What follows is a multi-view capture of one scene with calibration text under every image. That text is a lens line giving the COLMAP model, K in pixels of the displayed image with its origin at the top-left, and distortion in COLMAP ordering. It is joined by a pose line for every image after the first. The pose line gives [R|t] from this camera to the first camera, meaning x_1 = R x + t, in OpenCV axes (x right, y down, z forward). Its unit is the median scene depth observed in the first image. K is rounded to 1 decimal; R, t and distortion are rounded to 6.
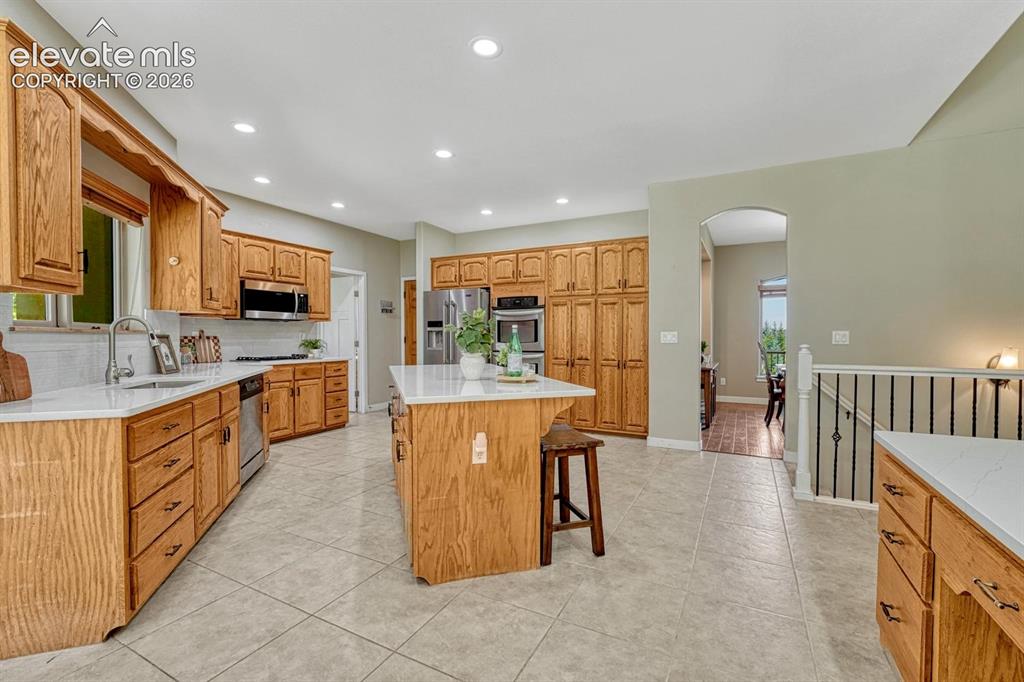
lens RADIAL K [[453.6, 0, 525.8], [0, 453.6, 343.8], [0, 0, 1]] dist [-0.002938, 0.000860]
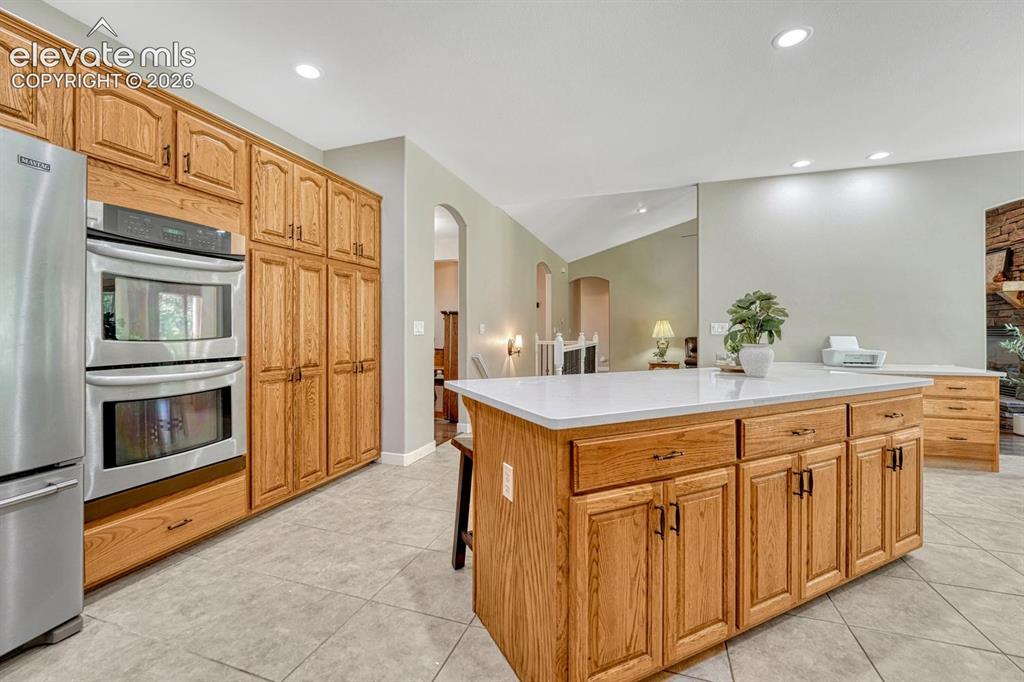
lens RADIAL K [[450.2, 0, 483.2], [0, 450.2, 329.7], [0, 0, 1]] dist [0.000444, 0.000606]
pose [[-0.137629, 0.002702, 0.990480, -0.468057], [0.013317, 0.999911, -0.000877, -0.007974], [-0.990394, 0.013069, -0.137653, 0.873338]]
